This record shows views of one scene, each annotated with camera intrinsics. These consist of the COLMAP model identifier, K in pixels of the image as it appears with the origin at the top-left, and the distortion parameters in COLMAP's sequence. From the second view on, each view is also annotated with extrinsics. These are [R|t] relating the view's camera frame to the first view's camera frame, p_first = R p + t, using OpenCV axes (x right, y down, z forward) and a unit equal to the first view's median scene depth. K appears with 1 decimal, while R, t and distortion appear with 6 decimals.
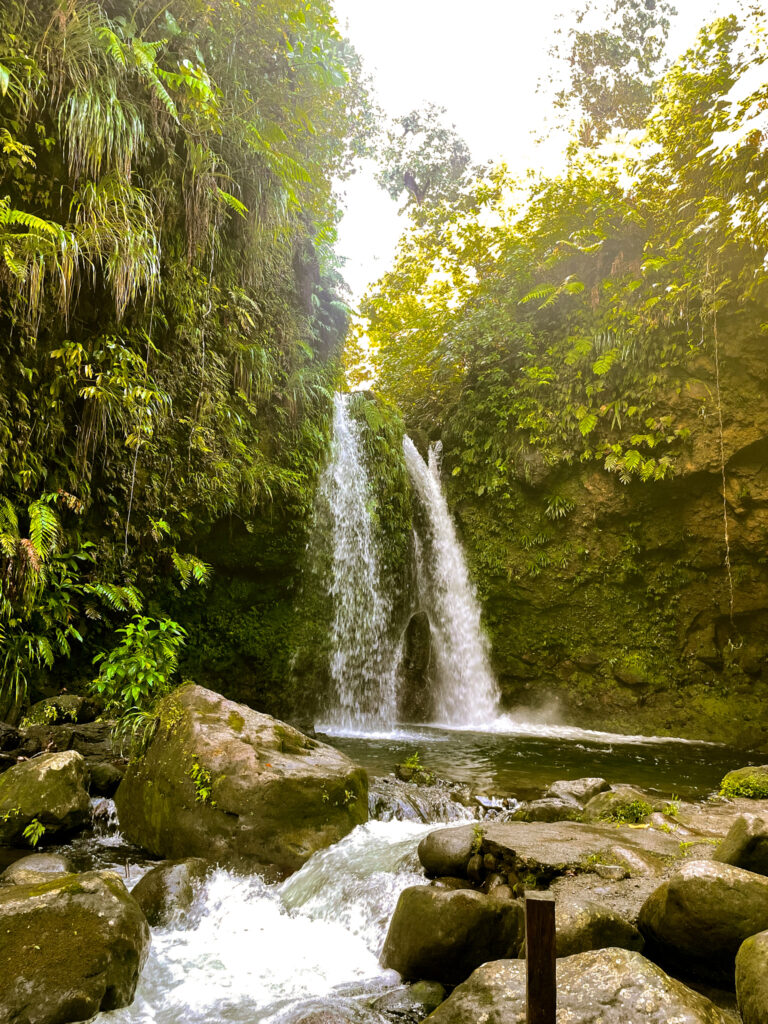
lens RADIAL K [[820.8, 0, 387.1], [0, 820.8, 505.2], [0, 0, 1]] dist [0.075856, -0.002654]
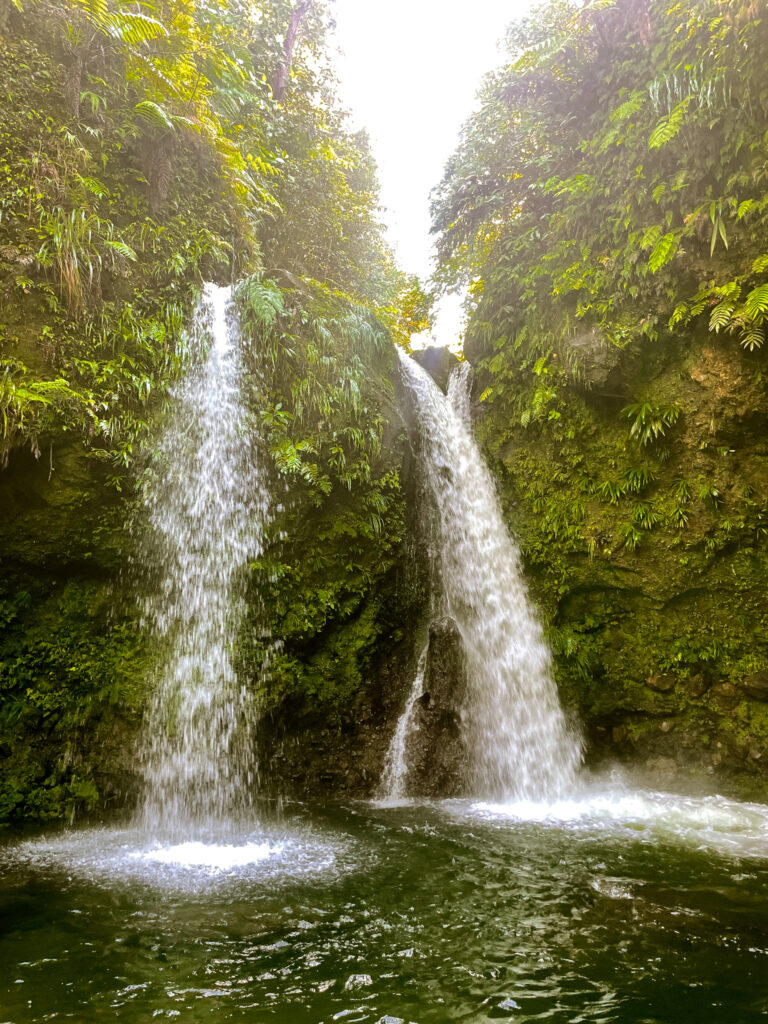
lens RADIAL K [[795.2, 0, 381.0], [0, 795.2, 506.6], [0, 0, 1]] dist [0.041619, -0.013467]
pose [[0.945308, -0.113724, -0.305712, 0.190322], [0.102205, 0.993325, -0.053480, 0.071578], [0.309753, 0.019310, 0.950621, 0.396397]]
